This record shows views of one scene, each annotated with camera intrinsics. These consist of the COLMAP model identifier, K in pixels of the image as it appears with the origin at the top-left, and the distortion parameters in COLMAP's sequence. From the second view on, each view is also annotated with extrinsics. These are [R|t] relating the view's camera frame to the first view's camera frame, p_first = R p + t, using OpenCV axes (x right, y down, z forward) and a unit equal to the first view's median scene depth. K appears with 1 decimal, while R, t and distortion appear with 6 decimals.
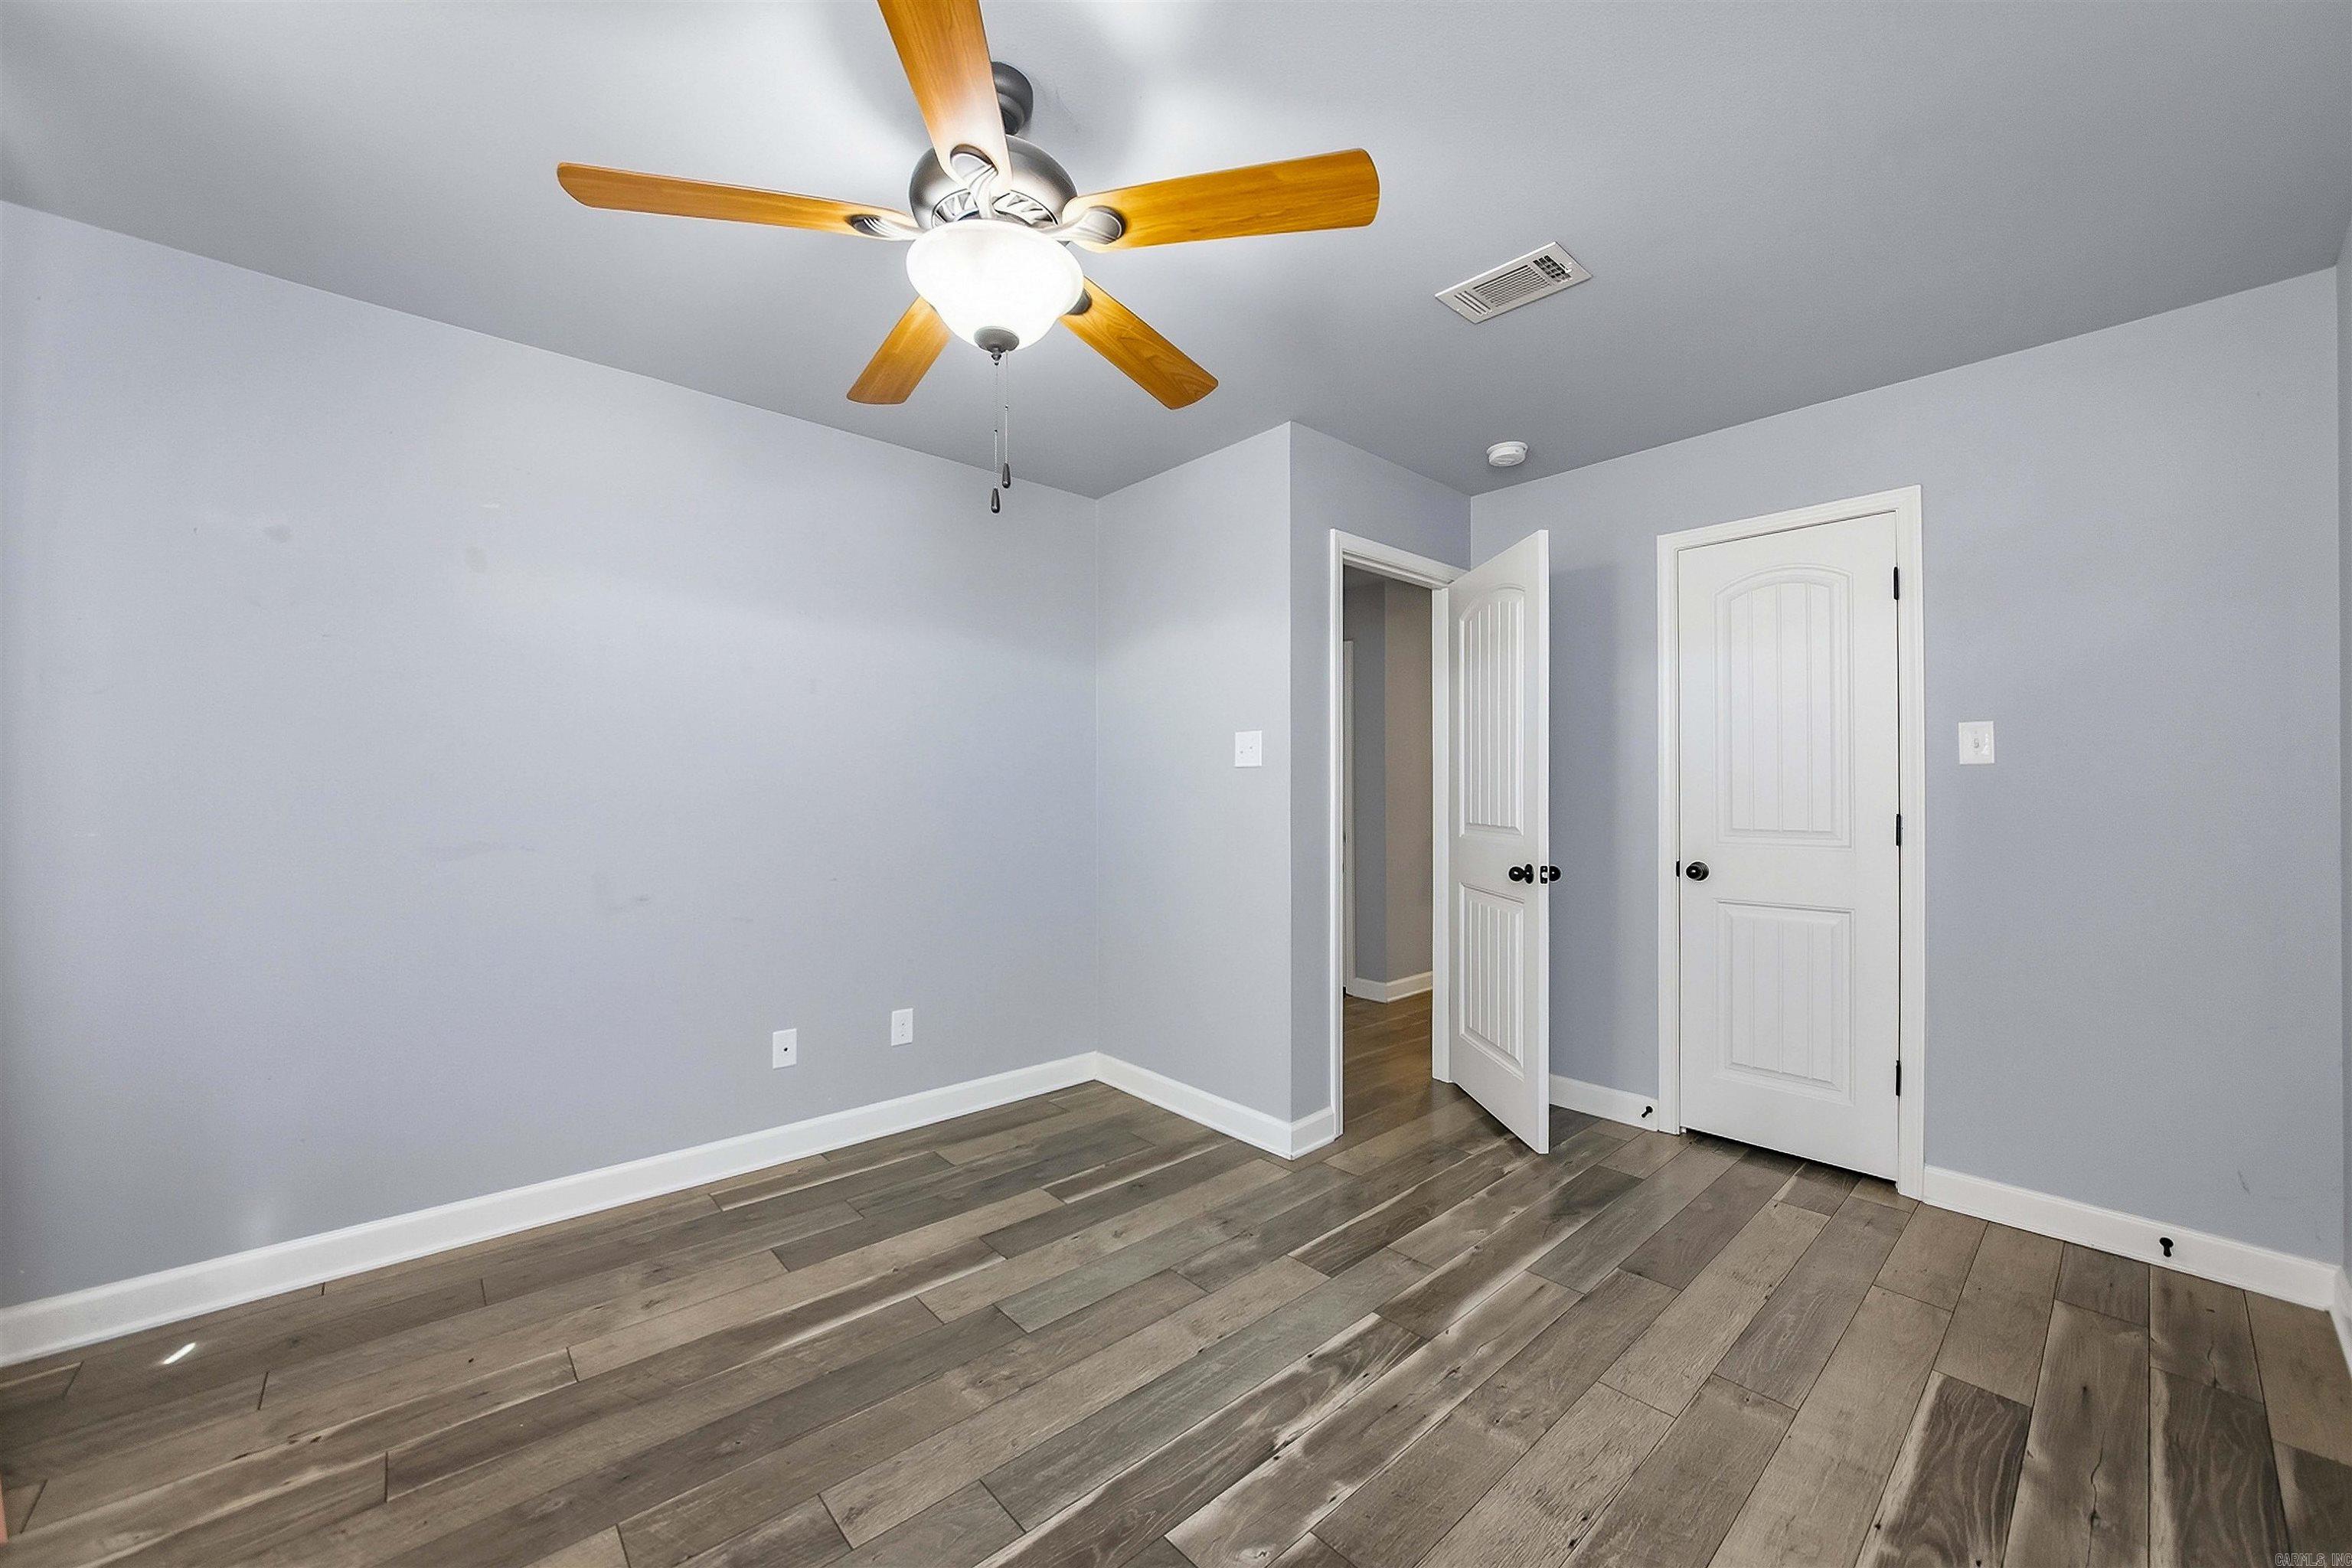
lens RADIAL K [[887.5, 0, 1178.3], [0, 887.5, 787.7], [0, 0, 1]] dist [-0.012125, 0.001190]
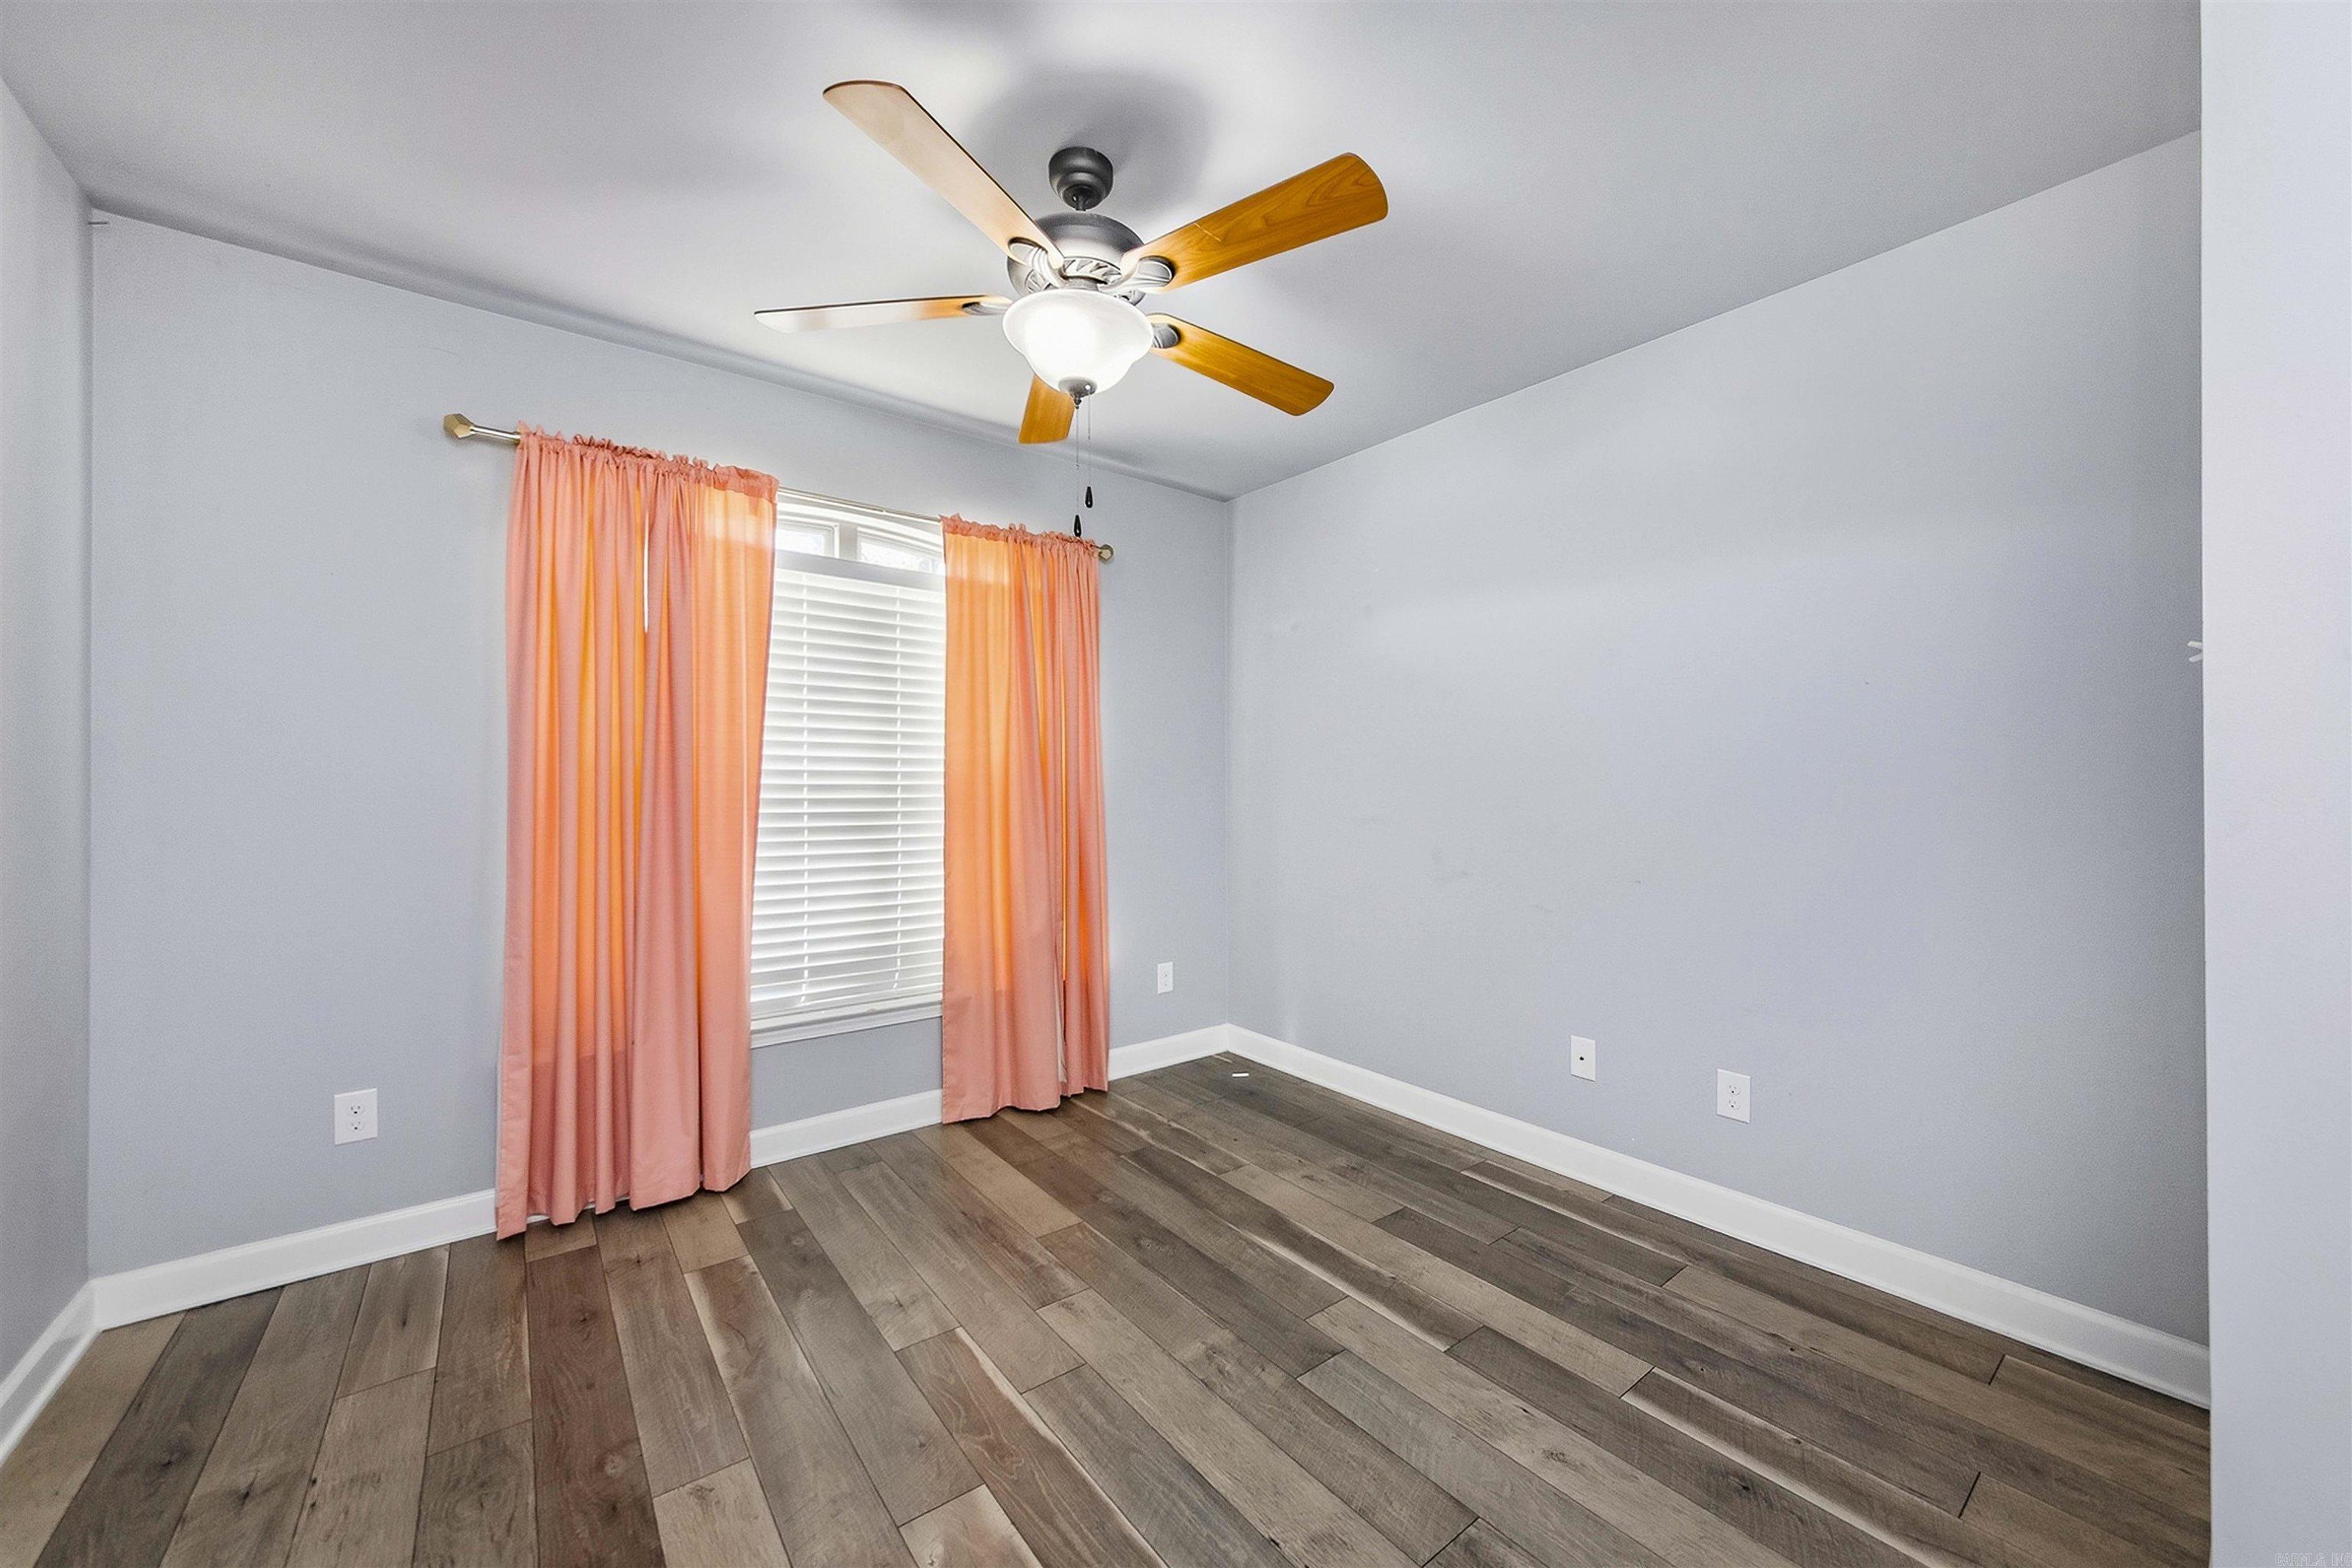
lens RADIAL K [[887.5, 0, 1177.3], [0, 887.5, 782.1], [0, 0, 1]] dist [-0.012125, 0.001190]
pose [[-0.077882, -0.000279, -0.996963, 0.665699], [0.004496, 0.999990, -0.000631, 0.009618], [0.996952, -0.004532, -0.077880, 0.863874]]
